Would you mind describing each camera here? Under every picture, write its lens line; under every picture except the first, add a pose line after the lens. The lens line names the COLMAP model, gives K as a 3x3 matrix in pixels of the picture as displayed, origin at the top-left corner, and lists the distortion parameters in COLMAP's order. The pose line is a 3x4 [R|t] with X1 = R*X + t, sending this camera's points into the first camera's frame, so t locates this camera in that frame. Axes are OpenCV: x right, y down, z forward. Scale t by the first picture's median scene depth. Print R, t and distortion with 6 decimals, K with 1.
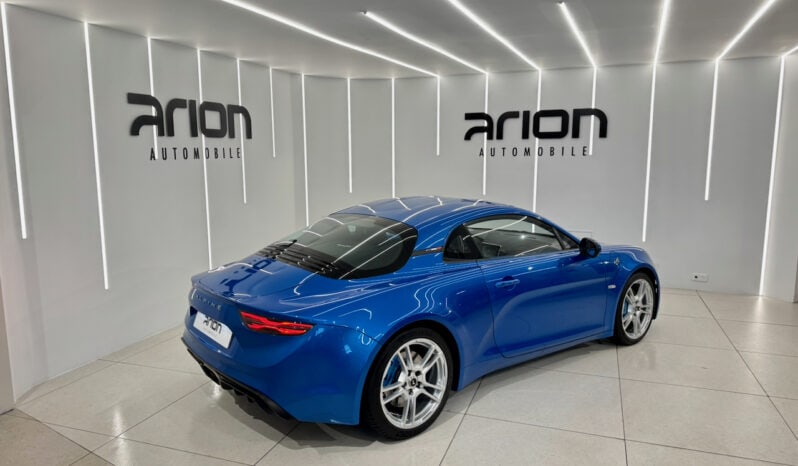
lens RADIAL K [[564.2, 0, 399.0], [0, 564.2, 233.0], [0, 0, 1]] dist [0.122109, -0.156576]
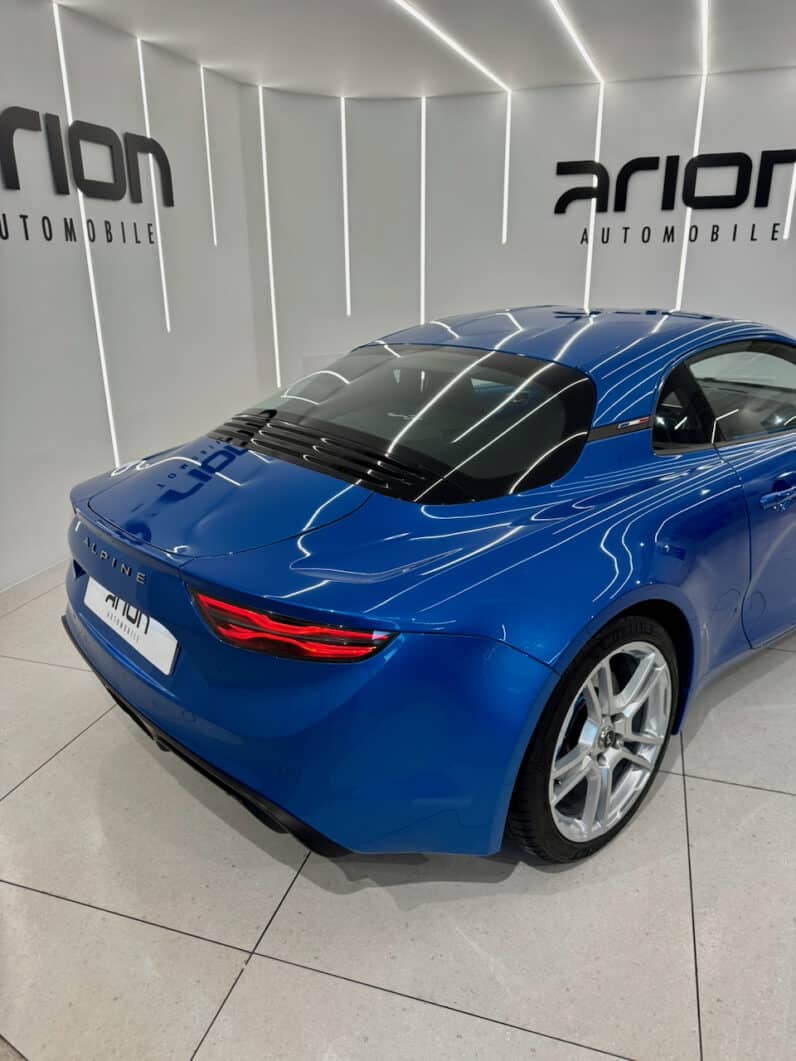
lens RADIAL K [[768.0, 0, 398.0], [0, 768.0, 530.5], [0, 0, 1]] dist [-0.000318, -0.000812]
pose [[0.999488, -0.017009, 0.027085, -0.088746], [0.011657, 0.982340, 0.186742, -0.001198], [-0.029783, -0.186331, 0.982036, 0.282754]]
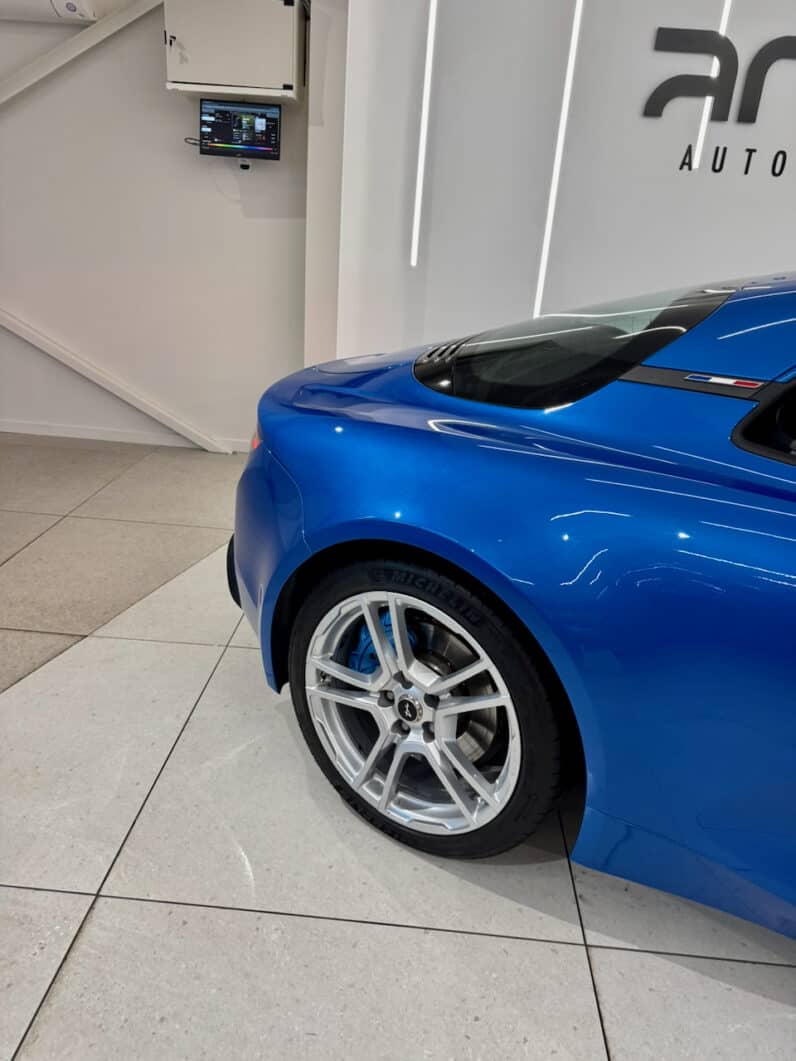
lens RADIAL K [[768.0, 0, 398.0], [0, 768.0, 530.5], [0, 0, 1]] dist [-0.000318, -0.000812]
pose [[0.275719, 0.375733, -0.884762, 0.240666], [-0.211489, 0.921597, 0.325470, 0.006405], [0.937684, 0.097380, 0.333566, 0.503216]]
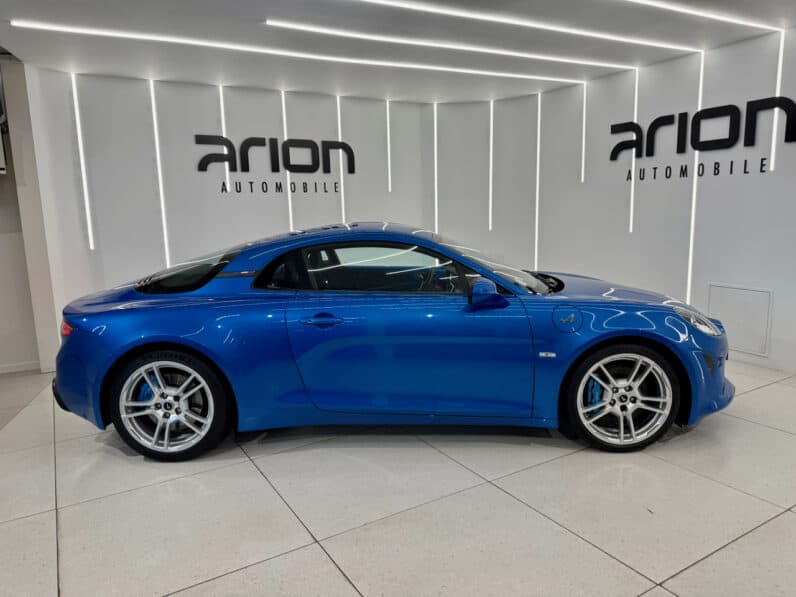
lens RADIAL K [[559.2, 0, 395.2], [0, 559.2, 299.2], [0, 0, 1]] dist [0.088871, -0.109941]
pose [[0.768497, 0.088449, -0.633710, 0.547879], [-0.071750, 0.996066, 0.052014, 0.004955], [0.635818, 0.005496, 0.771820, 0.309428]]
